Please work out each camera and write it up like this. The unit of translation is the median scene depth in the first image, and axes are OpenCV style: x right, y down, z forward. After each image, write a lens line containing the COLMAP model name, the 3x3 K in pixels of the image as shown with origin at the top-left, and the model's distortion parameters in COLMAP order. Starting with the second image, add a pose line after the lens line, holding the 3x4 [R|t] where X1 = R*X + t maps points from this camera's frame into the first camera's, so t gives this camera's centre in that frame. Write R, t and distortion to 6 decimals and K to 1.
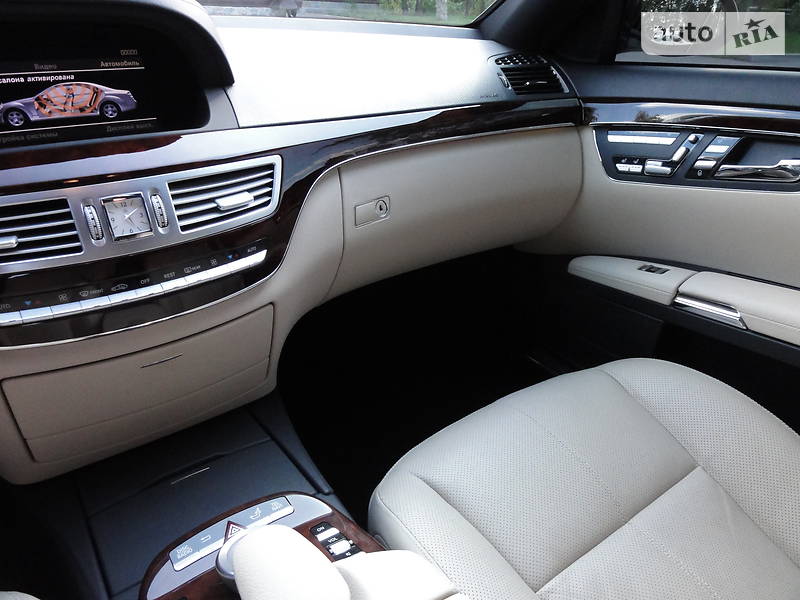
lens RADIAL K [[563.3, 0, 404.2], [0, 563.3, 298.9], [0, 0, 1]] dist [-0.010681, 0.003516]
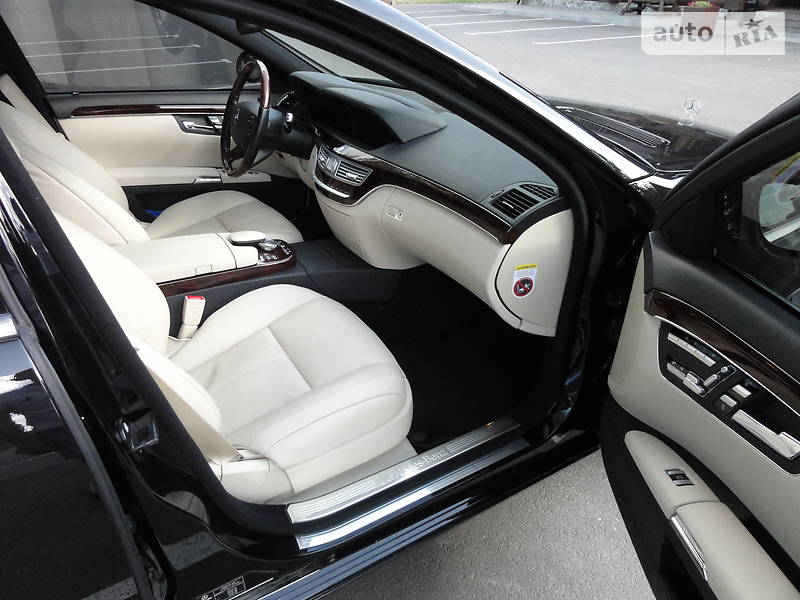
lens RADIAL K [[582.2, 0, 400.0], [0, 582.2, 300.0], [0, 0, 1]] dist [-0.030025, 0.001692]
pose [[-0.097918, 0.455940, -0.884608, 2.459334], [-0.492458, 0.750226, 0.441188, -1.072963], [0.864811, 0.478832, 0.151071, 1.019711]]
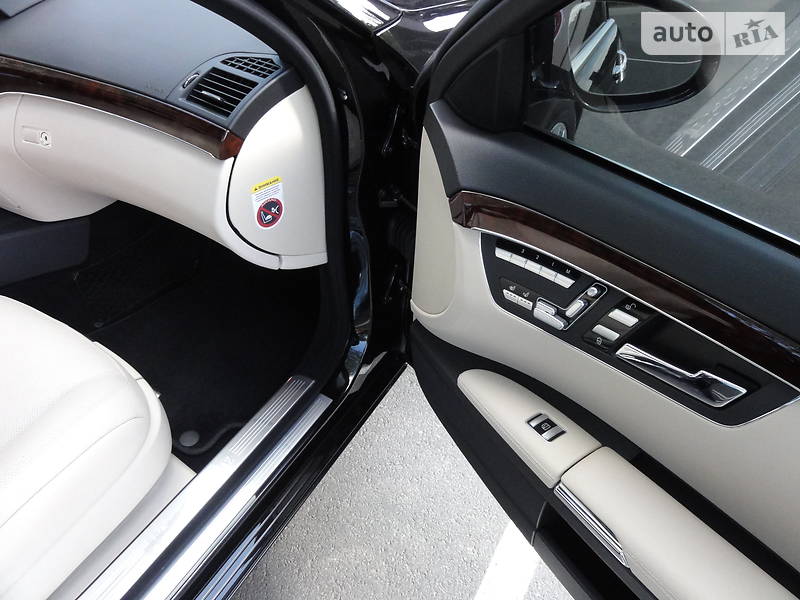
lens RADIAL K [[563.3, 0, 404.2], [0, 563.3, 298.9], [0, 0, 1]] dist [-0.010681, 0.003516]
pose [[0.408976, 0.585790, -0.699706, 1.770798], [-0.456137, 0.795330, 0.399236, -0.944886], [0.790366, 0.155884, 0.592471, 1.165082]]
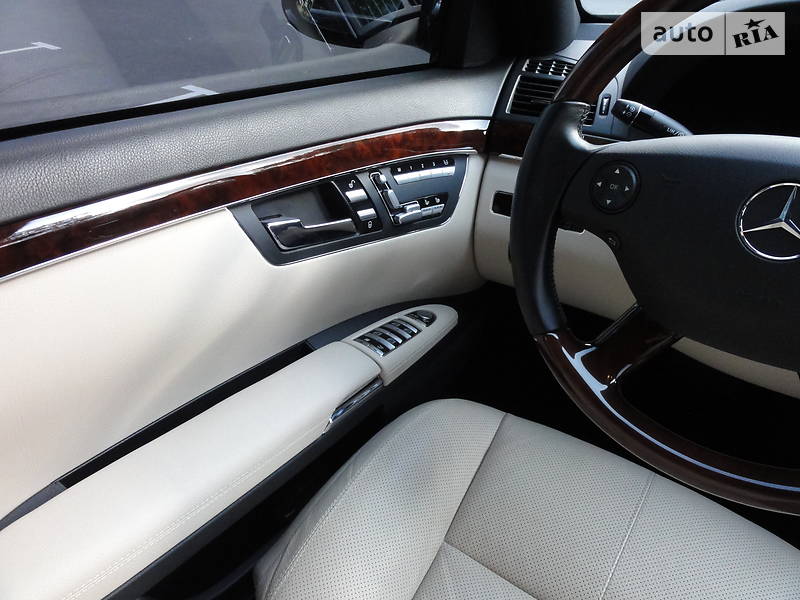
lens RADIAL K [[563.3, 0, 404.2], [0, 563.3, 298.9], [0, 0, 1]] dist [-0.010681, 0.003516]
pose [[0.287965, 0.501105, -0.816070, -0.349861], [-0.470375, 0.816299, 0.335266, 0.085263], [0.834160, 0.287314, 0.470773, -0.370748]]
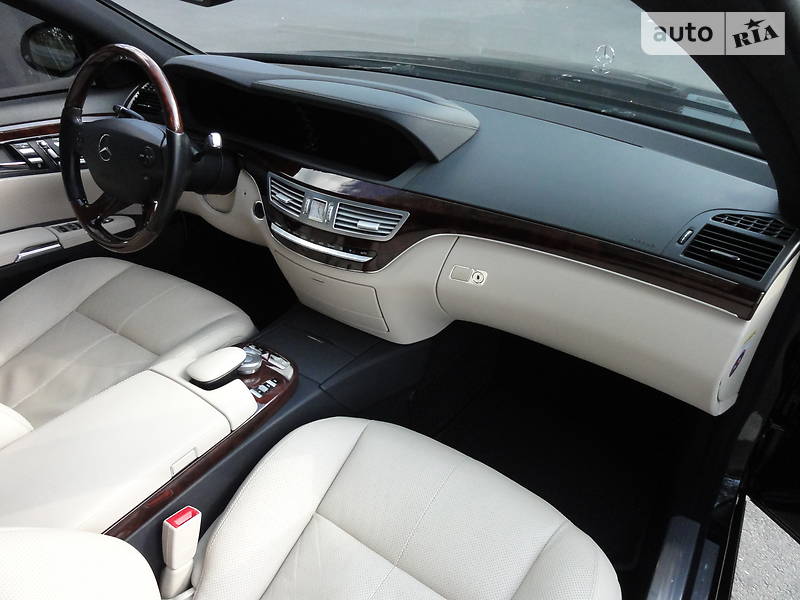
lens RADIAL K [[563.3, 0, 404.2], [0, 563.3, 298.9], [0, 0, 1]] dist [-0.010681, 0.003516]
pose [[0.338704, 0.503651, -0.794742, 1.216598], [-0.451716, 0.828001, 0.332215, -0.597401], [0.825368, 0.246475, 0.507955, 0.231770]]
